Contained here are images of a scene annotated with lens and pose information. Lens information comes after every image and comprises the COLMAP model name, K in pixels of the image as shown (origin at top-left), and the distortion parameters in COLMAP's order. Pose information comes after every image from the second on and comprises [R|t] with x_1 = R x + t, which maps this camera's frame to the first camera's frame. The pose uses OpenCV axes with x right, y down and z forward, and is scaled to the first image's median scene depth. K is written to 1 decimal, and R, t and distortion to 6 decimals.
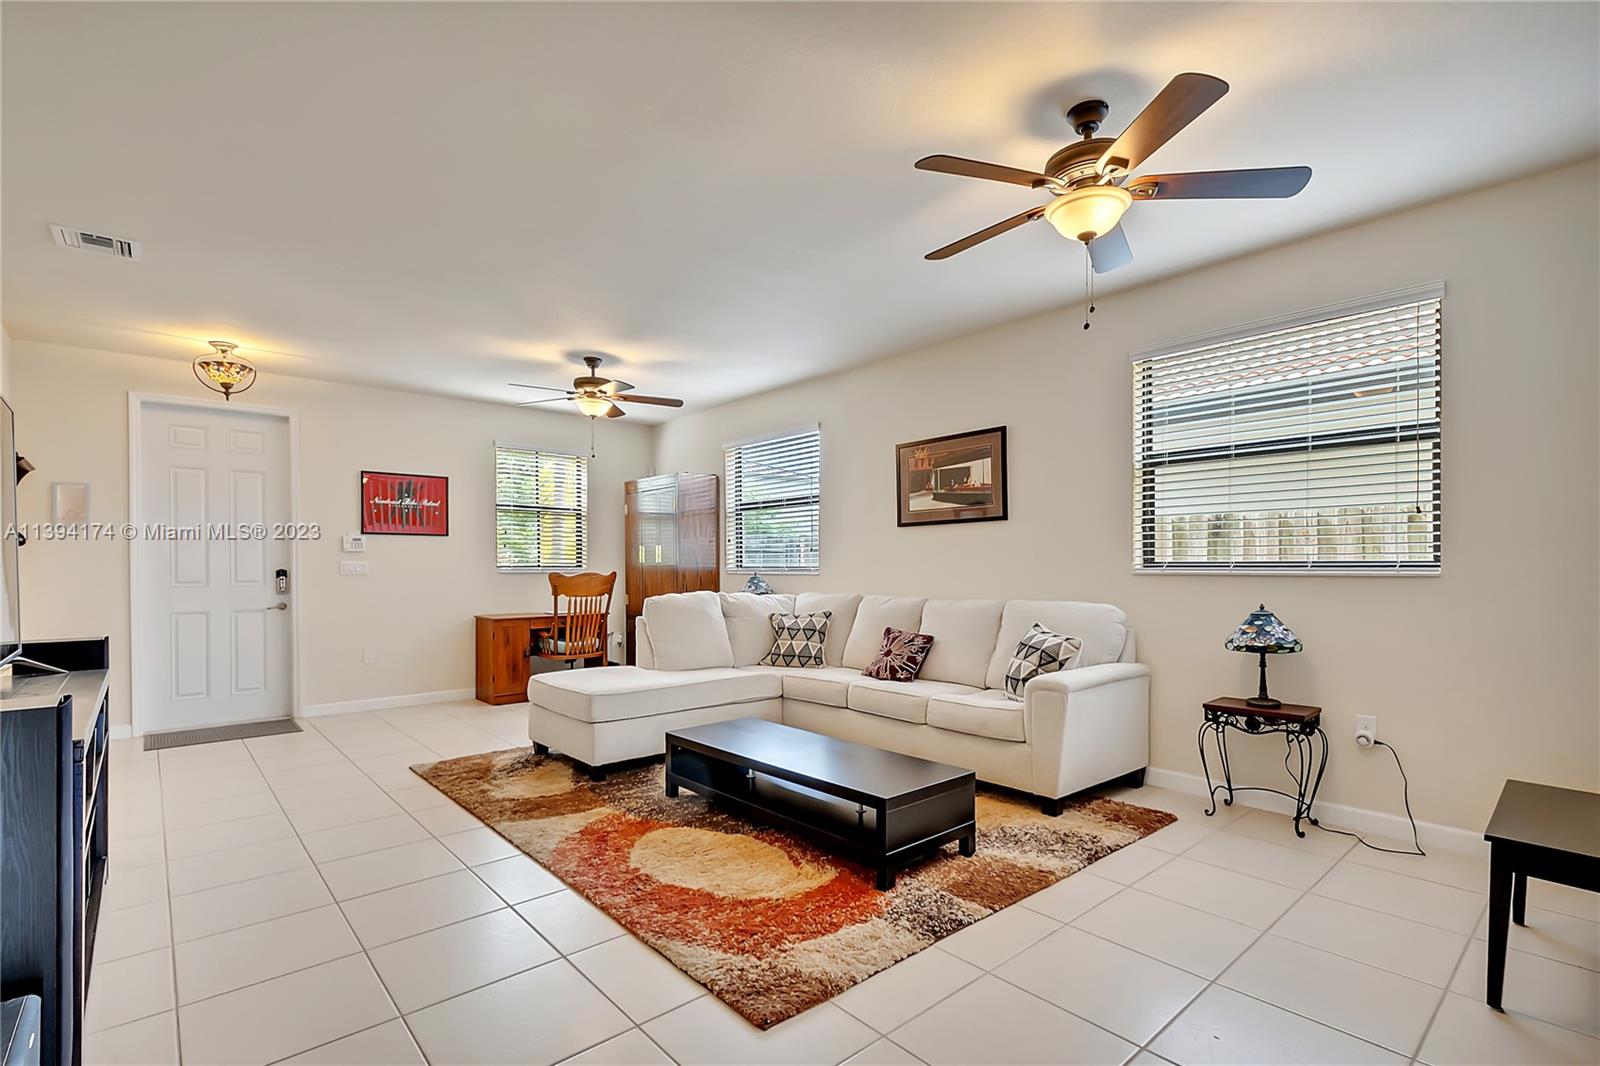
lens RADIAL K [[722.9, 0, 800.3], [0, 722.9, 575.2], [0, 0, 1]] dist [0.004850, 0.000026]
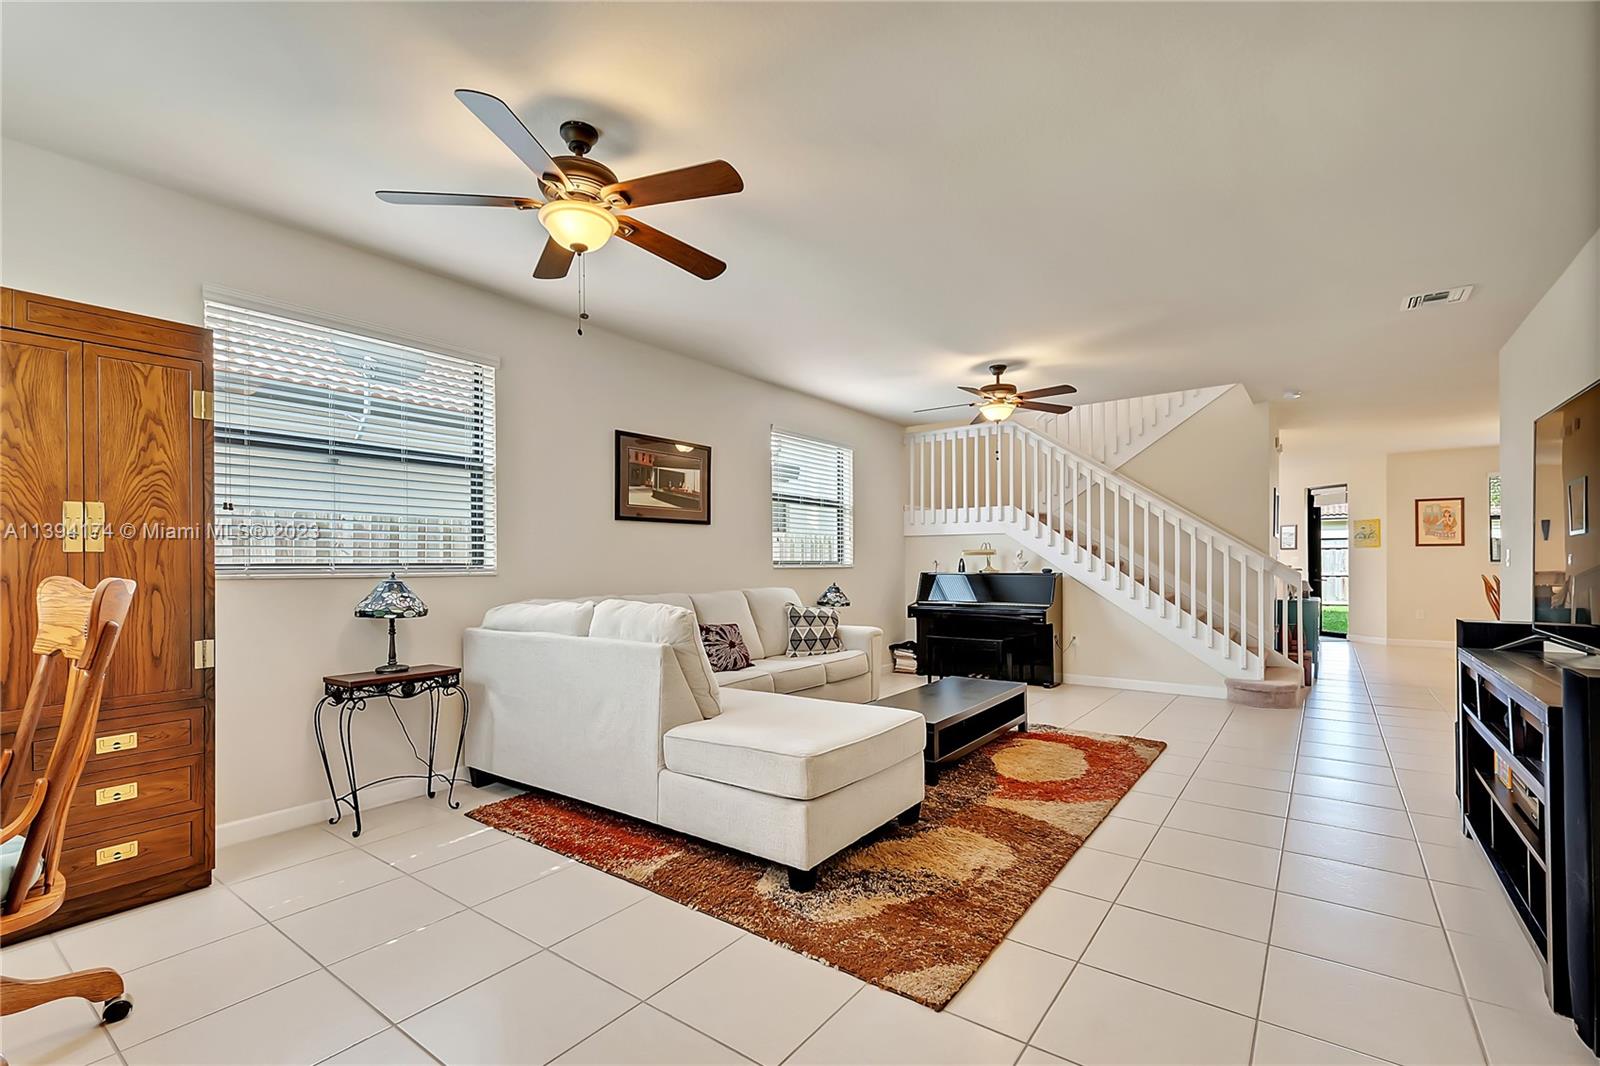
lens RADIAL K [[718.4, 0, 824.5], [0, 718.4, 534.9], [0, 0, 1]] dist [0.148898, -0.000015]
pose [[-0.233614, 0.043864, 0.971340, -0.828912], [0.017610, 0.999009, -0.040878, -0.006583], [-0.972170, 0.007556, -0.234155, 0.985653]]
